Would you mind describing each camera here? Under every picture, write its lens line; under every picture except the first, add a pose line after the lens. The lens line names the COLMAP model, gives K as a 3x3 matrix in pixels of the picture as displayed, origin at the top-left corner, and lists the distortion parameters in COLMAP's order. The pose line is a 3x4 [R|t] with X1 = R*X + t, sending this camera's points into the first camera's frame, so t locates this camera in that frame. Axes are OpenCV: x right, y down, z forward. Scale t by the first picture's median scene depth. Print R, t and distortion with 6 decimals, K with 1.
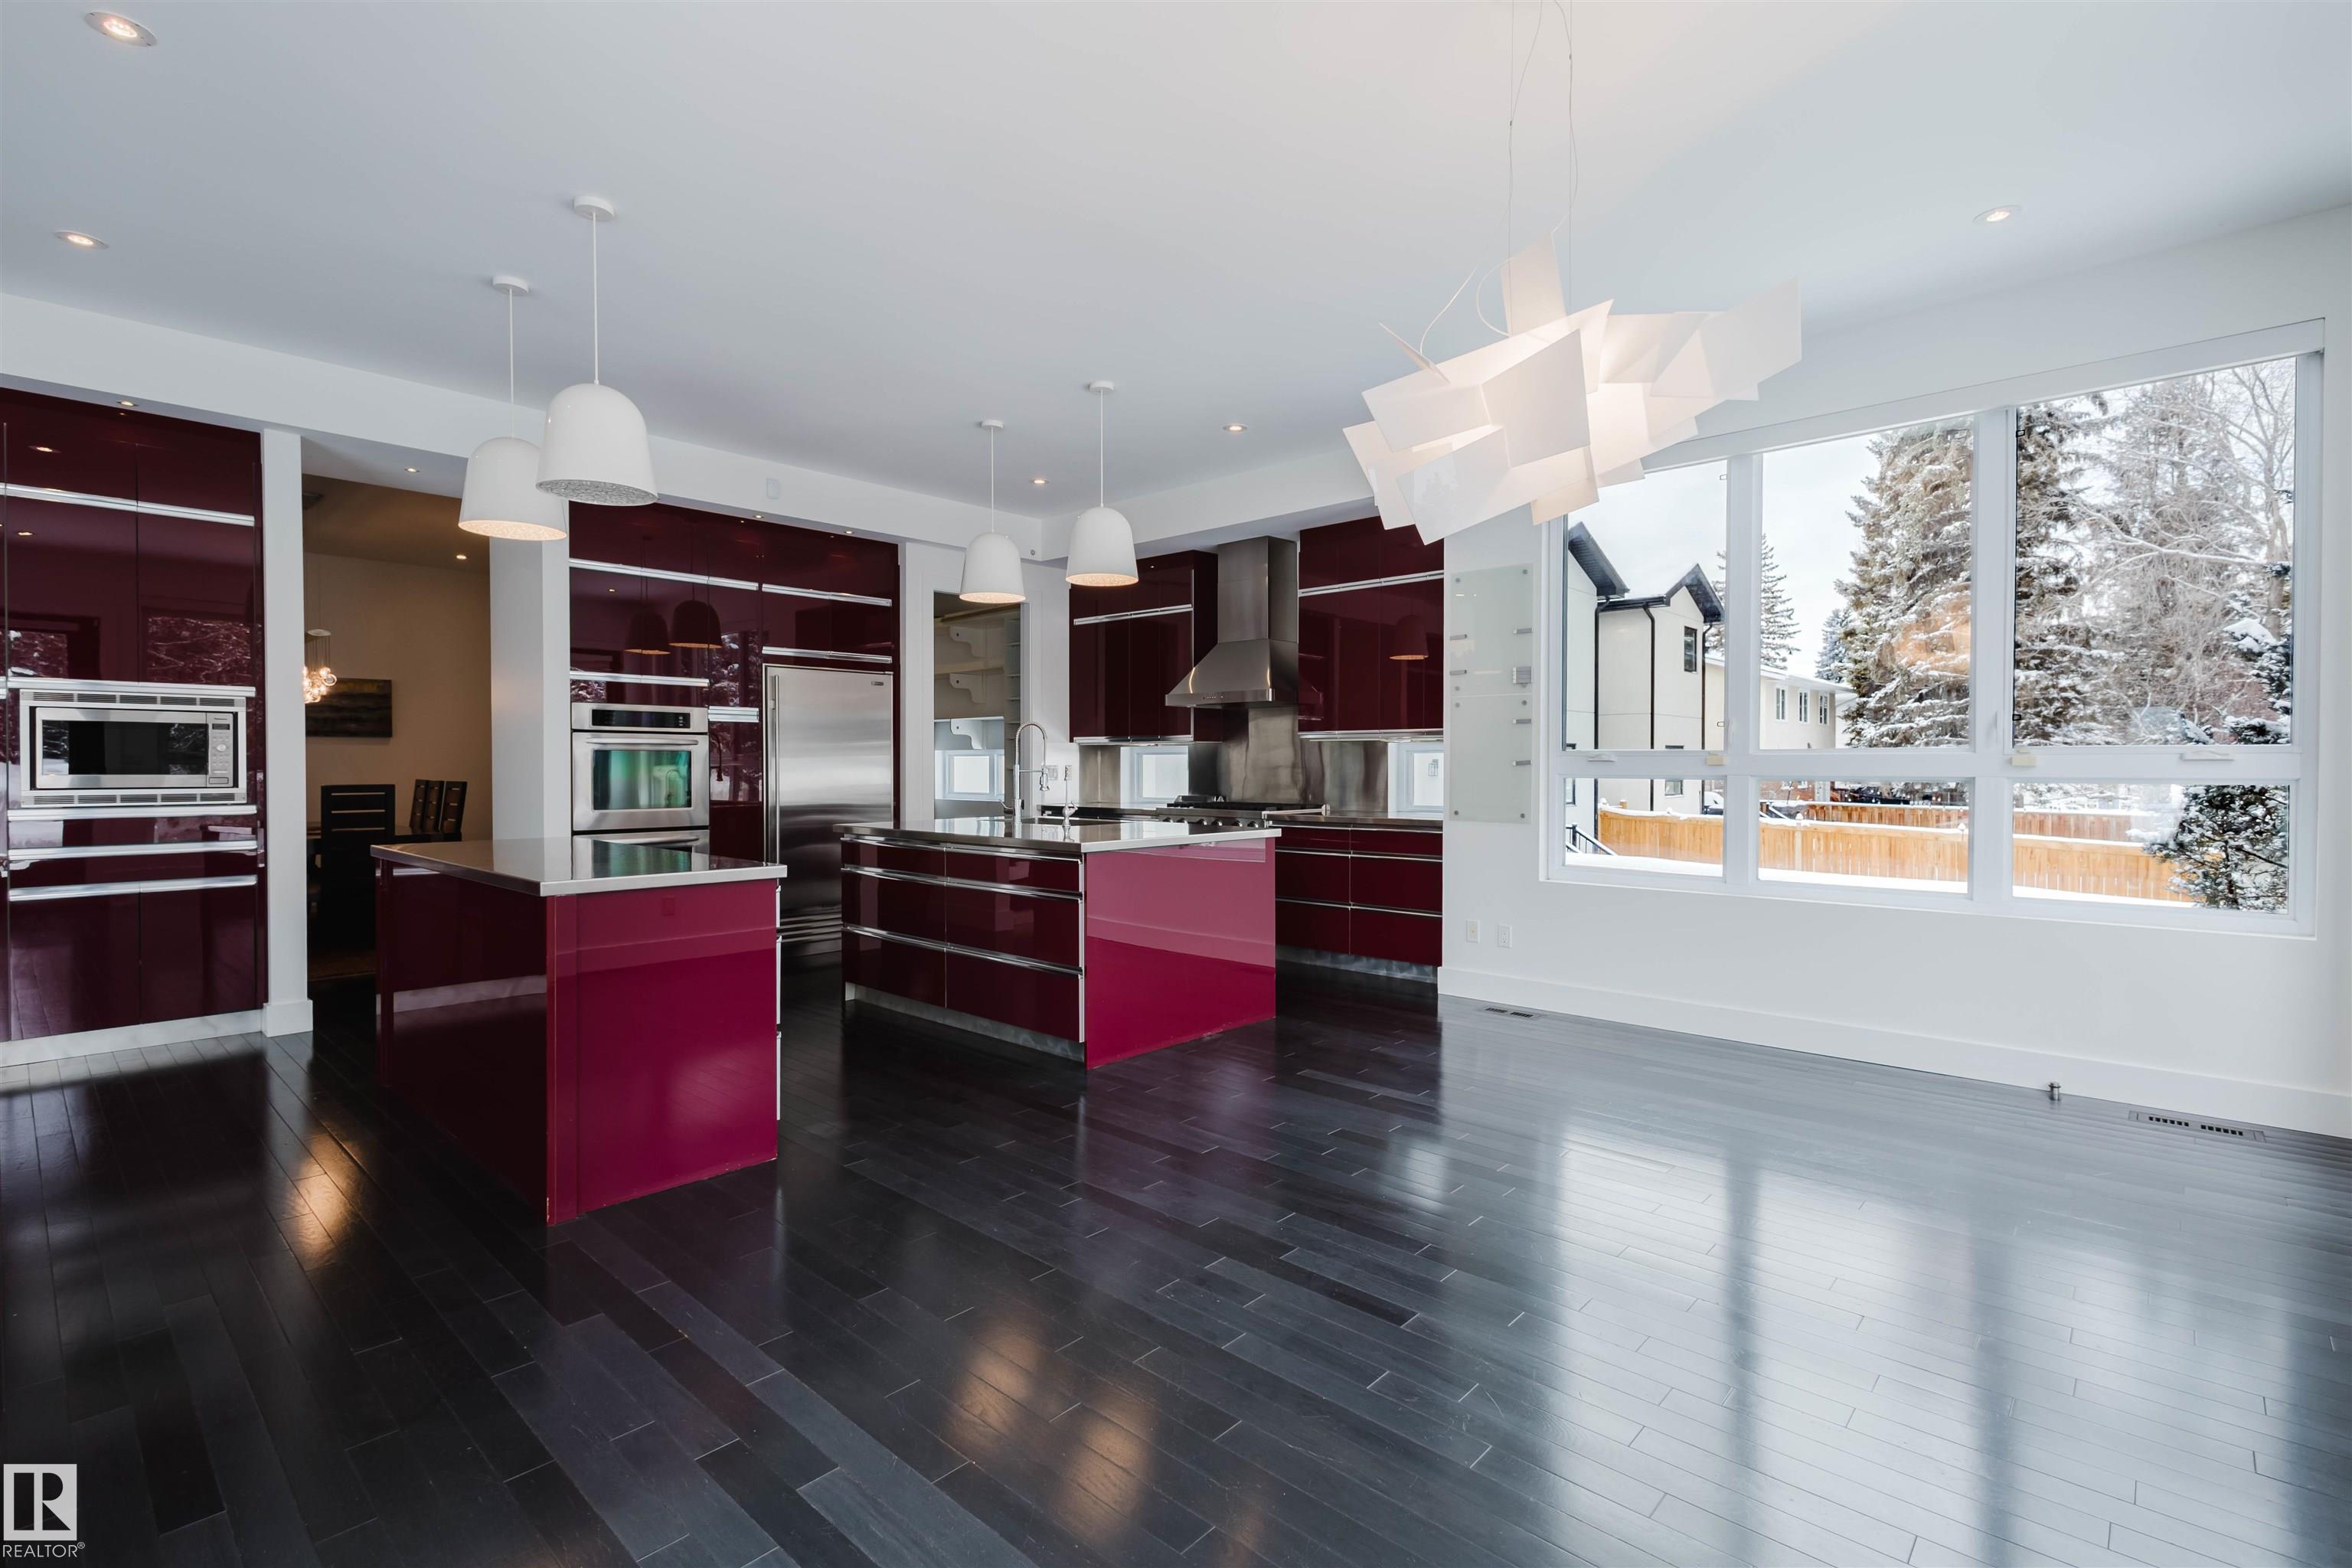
lens RADIAL K [[1084.5, 0, 1180.6], [0, 1084.5, 779.2], [0, 0, 1]] dist [0.012167, -0.002179]
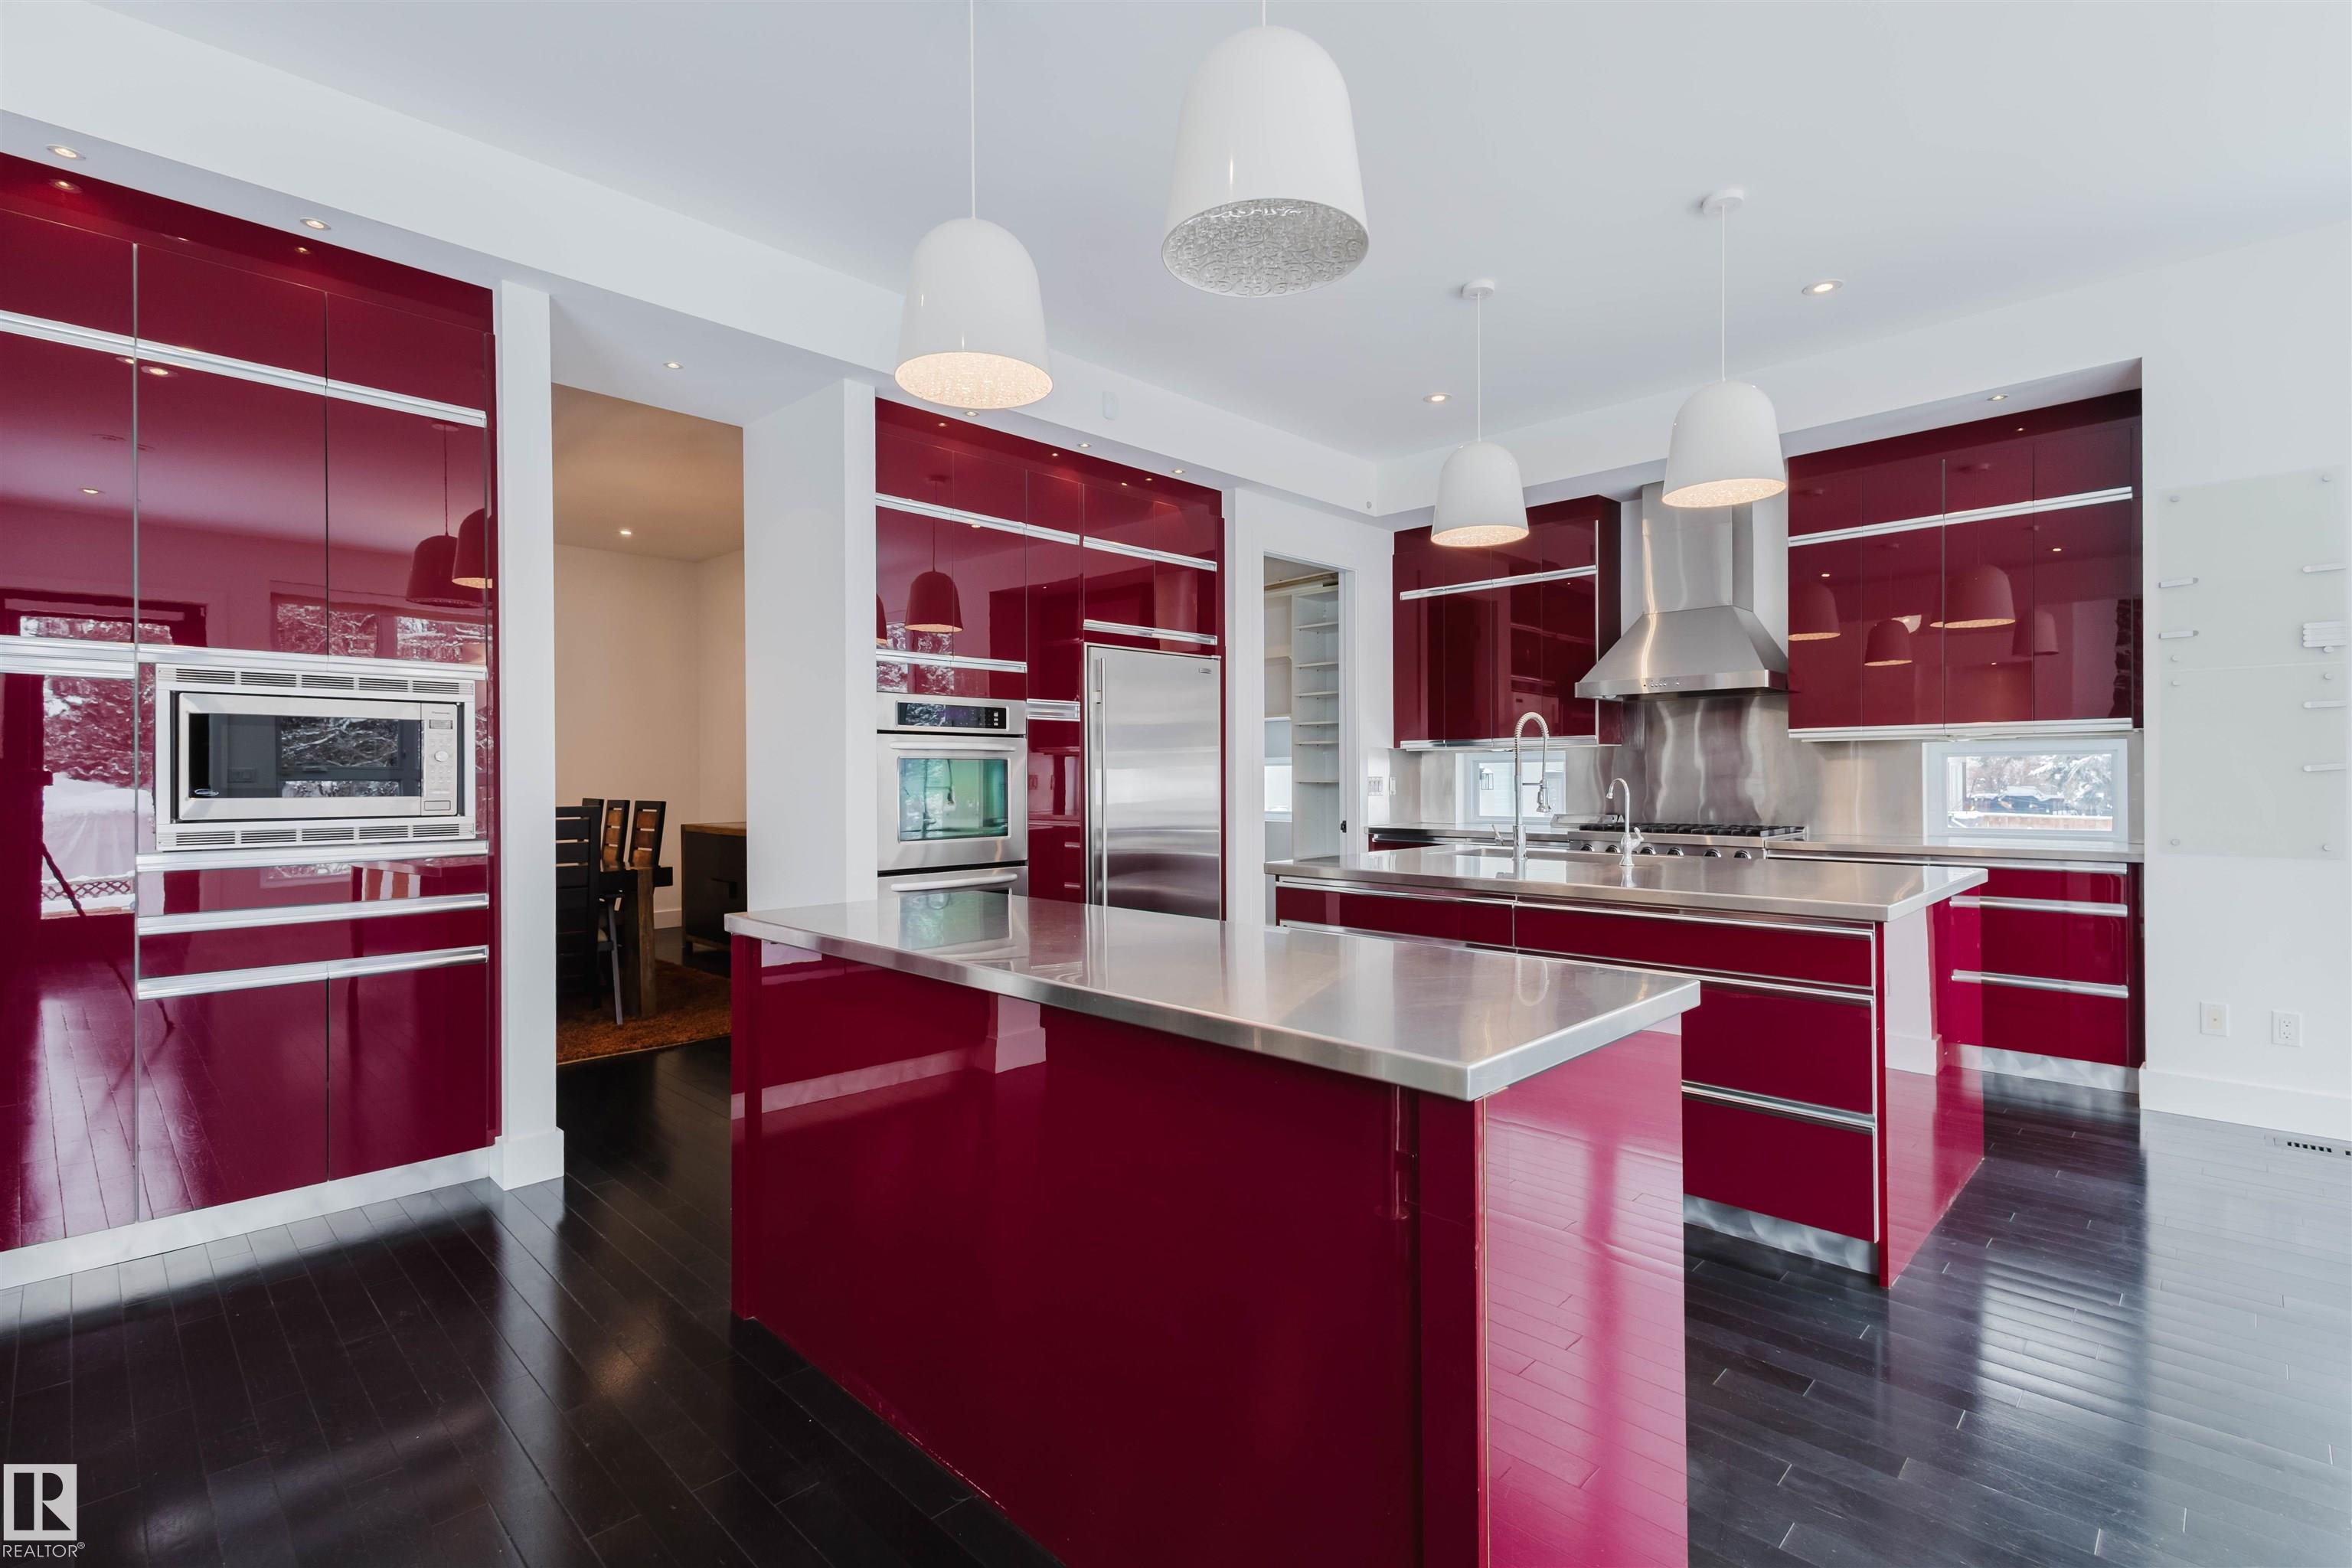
lens RADIAL K [[1084.5, 0, 1190.1], [0, 1084.5, 774.8], [0, 0, 1]] dist [0.012167, -0.002179]
pose [[0.999613, -0.005310, -0.027320, -0.319395], [0.004926, 0.999888, -0.014121, -0.004300], [0.027392, 0.013981, 0.999527, 0.276542]]
